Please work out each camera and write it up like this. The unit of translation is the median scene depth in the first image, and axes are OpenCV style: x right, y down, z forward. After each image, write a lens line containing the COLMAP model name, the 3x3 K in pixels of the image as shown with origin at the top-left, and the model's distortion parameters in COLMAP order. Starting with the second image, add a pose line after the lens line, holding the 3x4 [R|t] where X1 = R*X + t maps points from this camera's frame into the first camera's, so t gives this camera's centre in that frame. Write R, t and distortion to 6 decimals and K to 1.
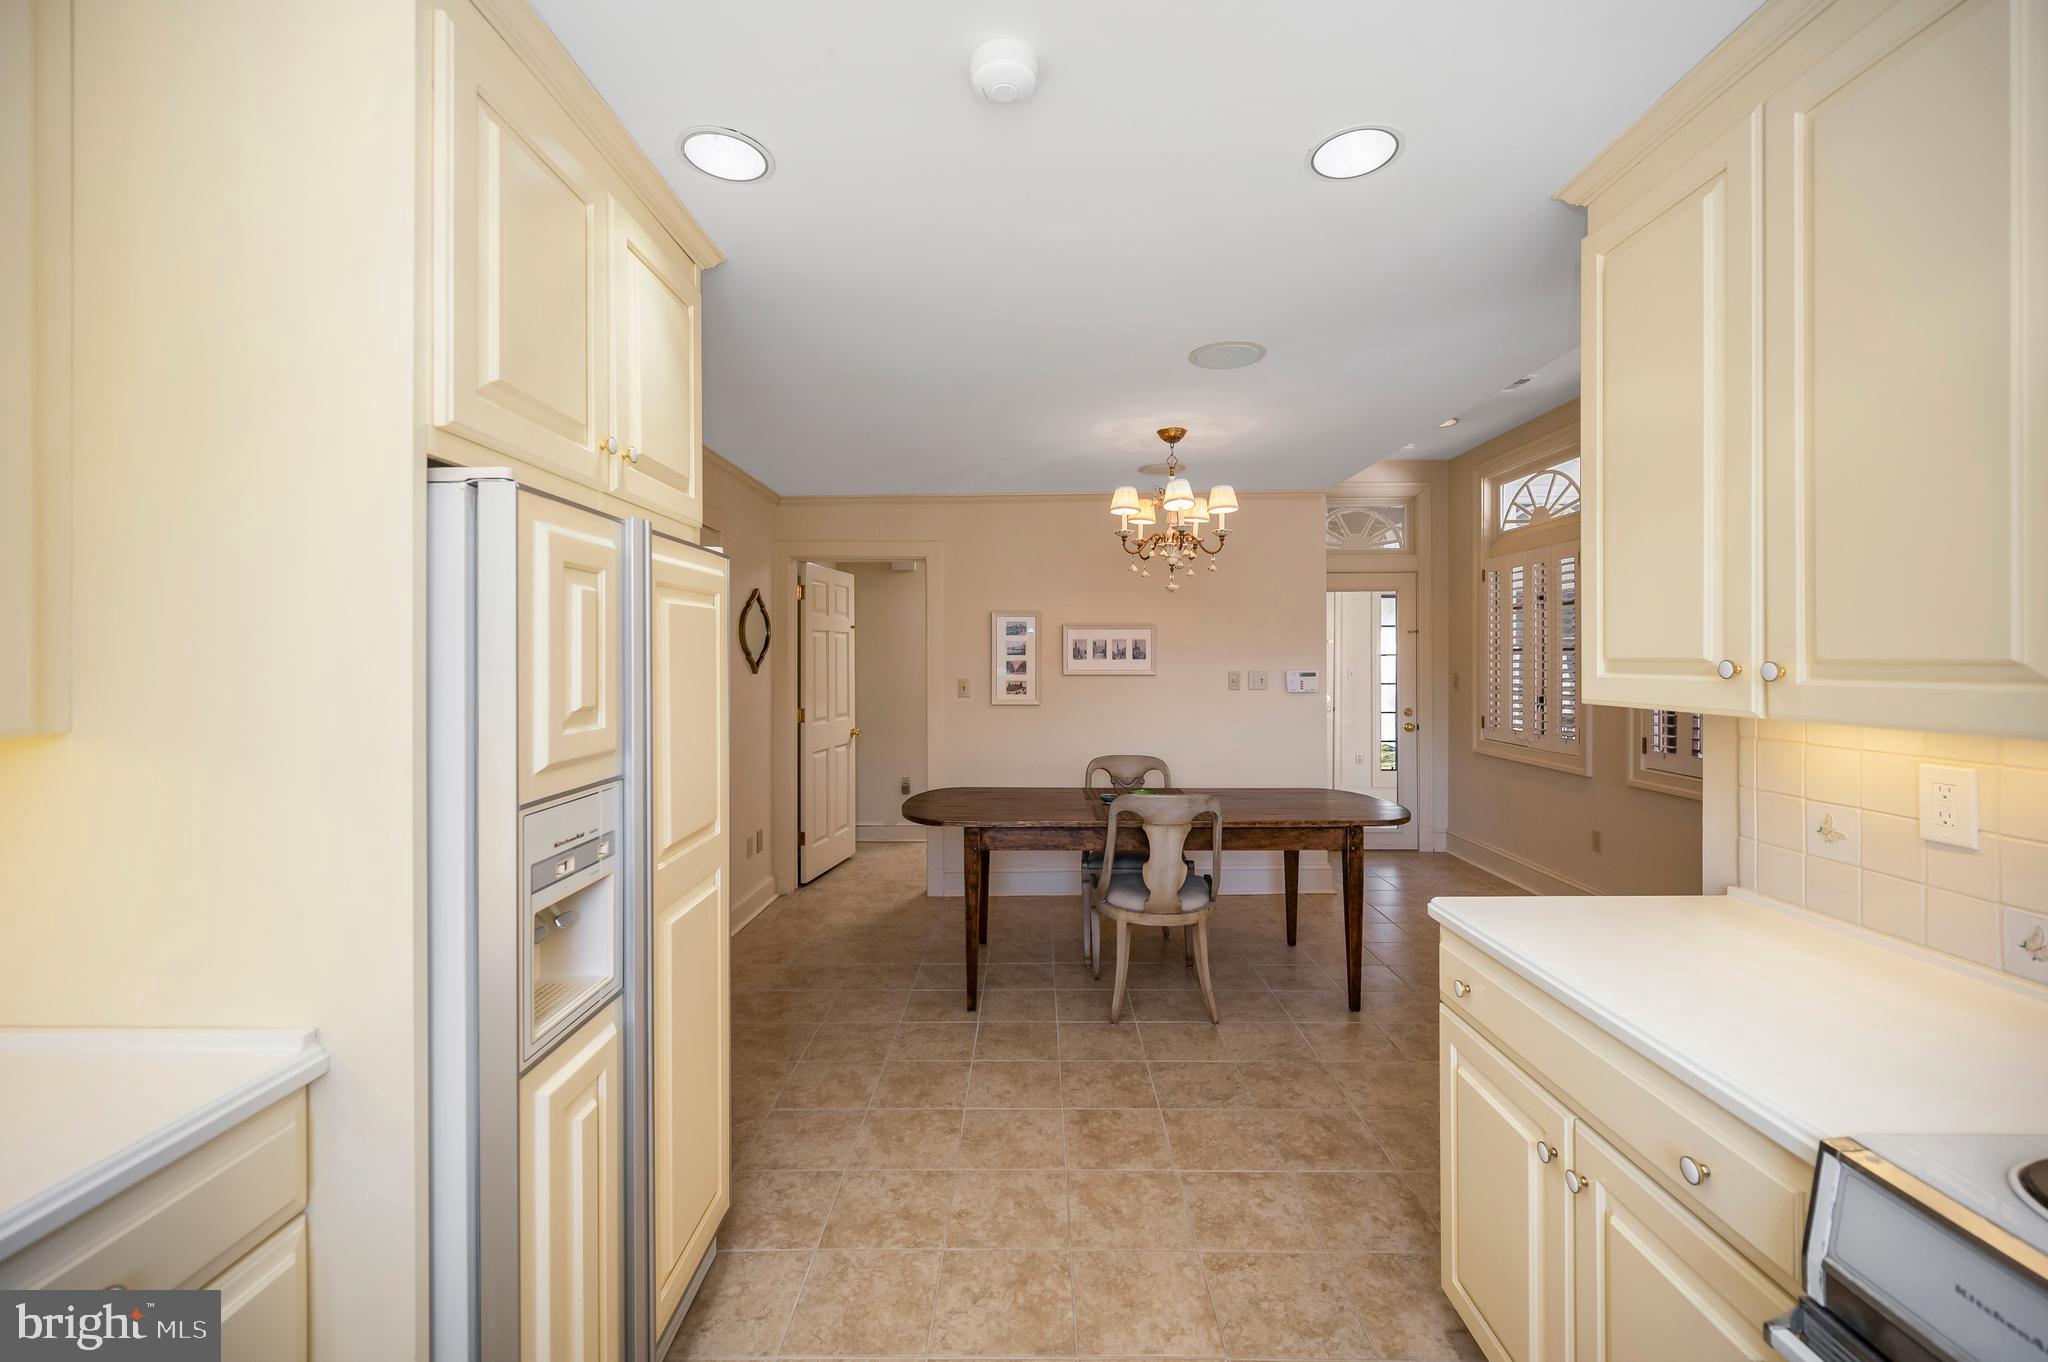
lens RADIAL K [[833.2, 0, 1035.7], [0, 833.2, 661.5], [0, 0, 1]] dist [0.002678, 0.000301]
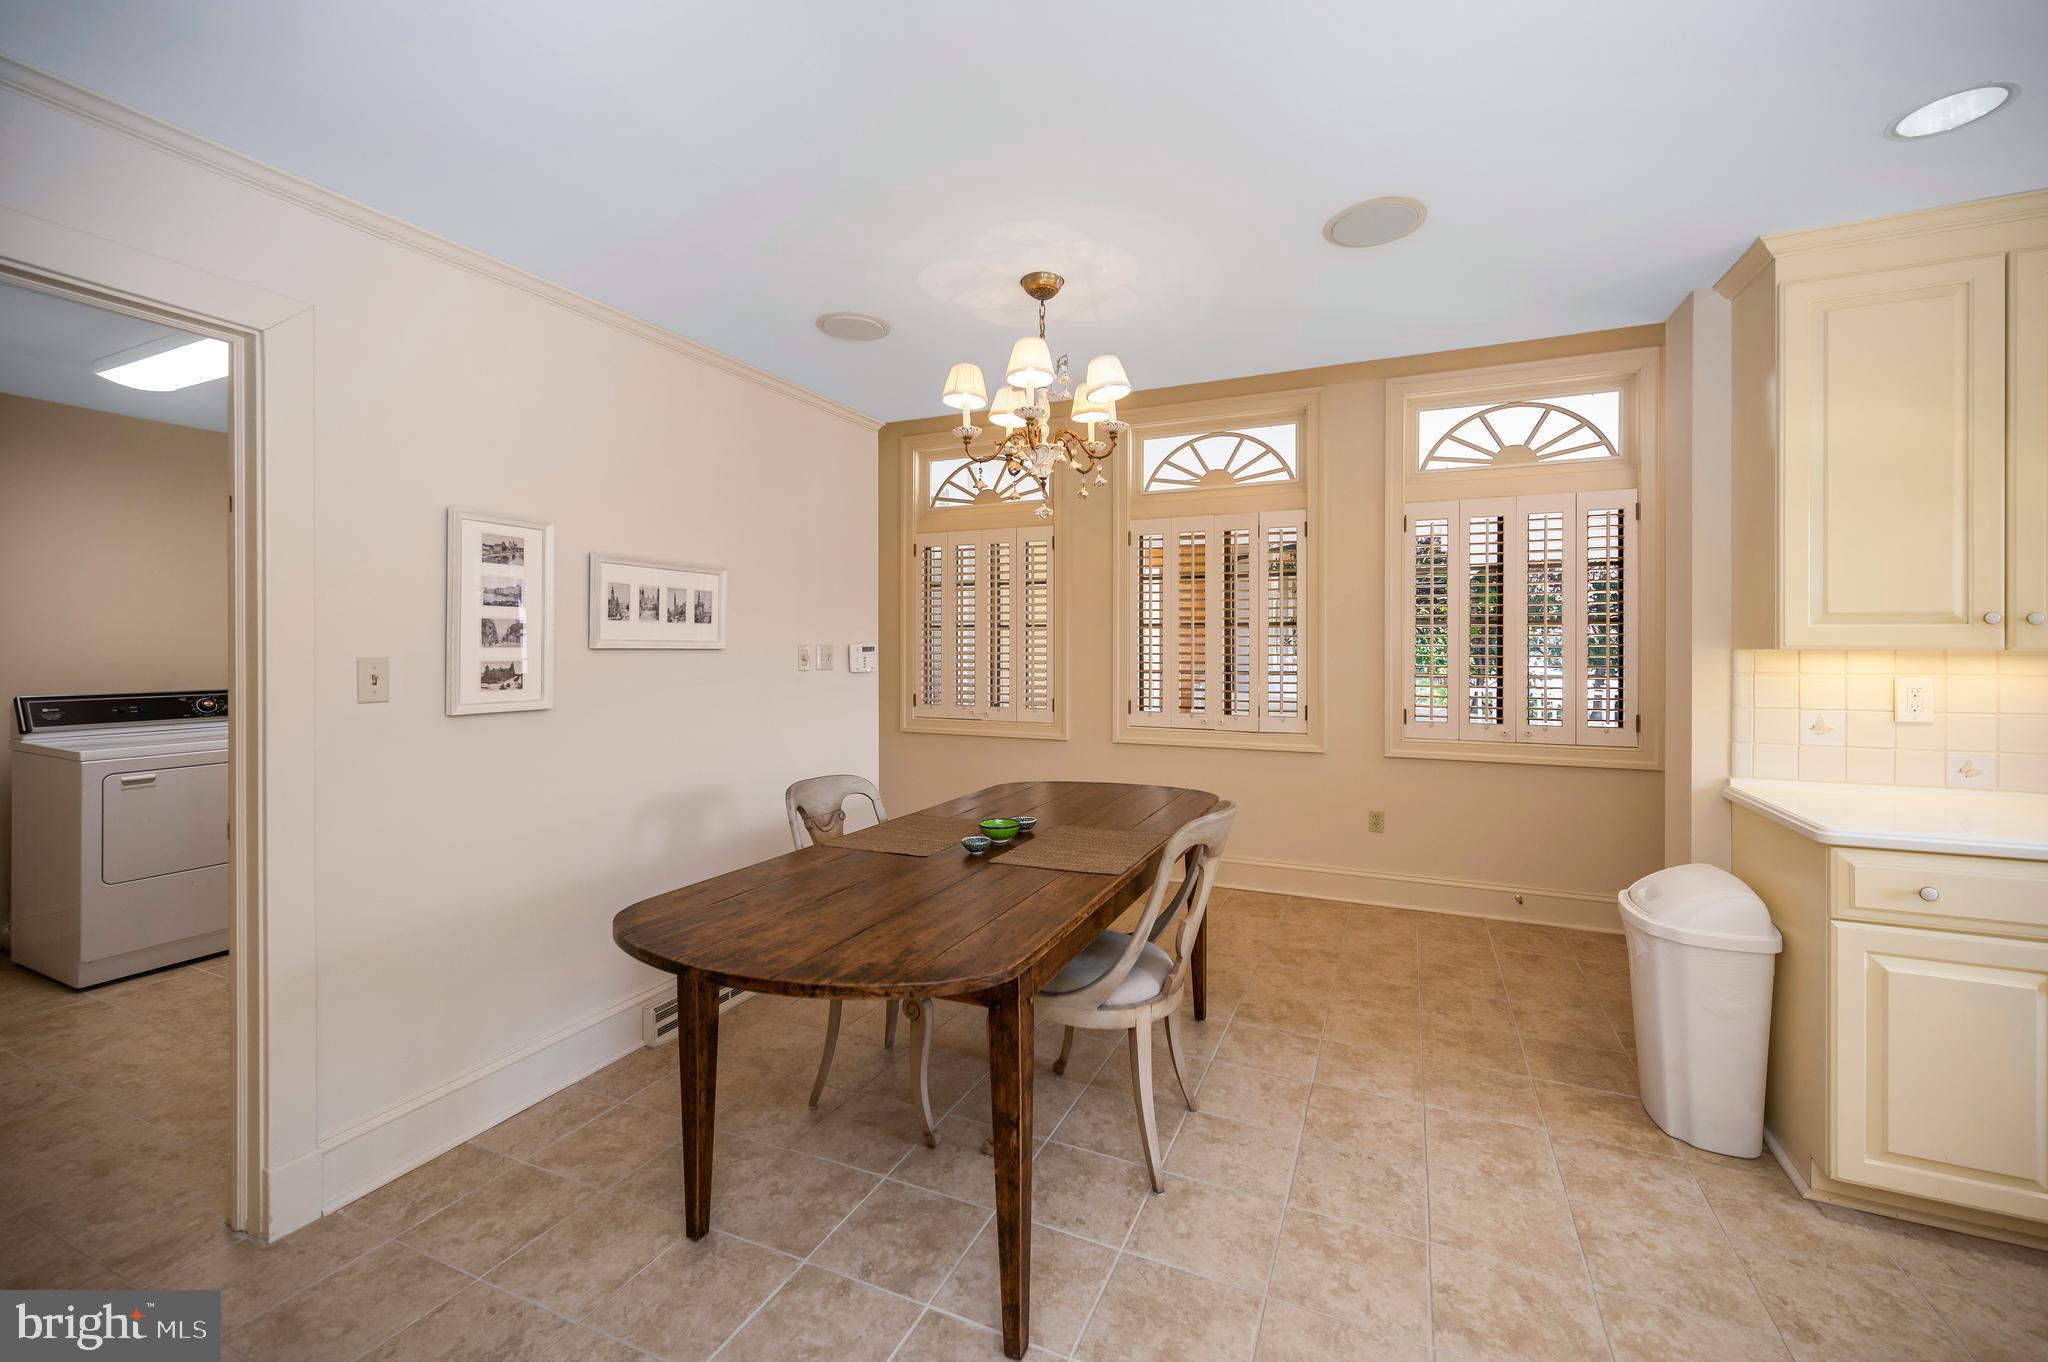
lens RADIAL K [[833.2, 0, 1027.4], [0, 833.2, 652.3], [0, 0, 1]] dist [0.002678, 0.000301]
pose [[0.400075, 0.000021, 0.916483, -0.887475], [0.001850, 0.999998, -0.000830, 0.050031], [-0.916481, 0.002027, 0.400074, 1.430777]]
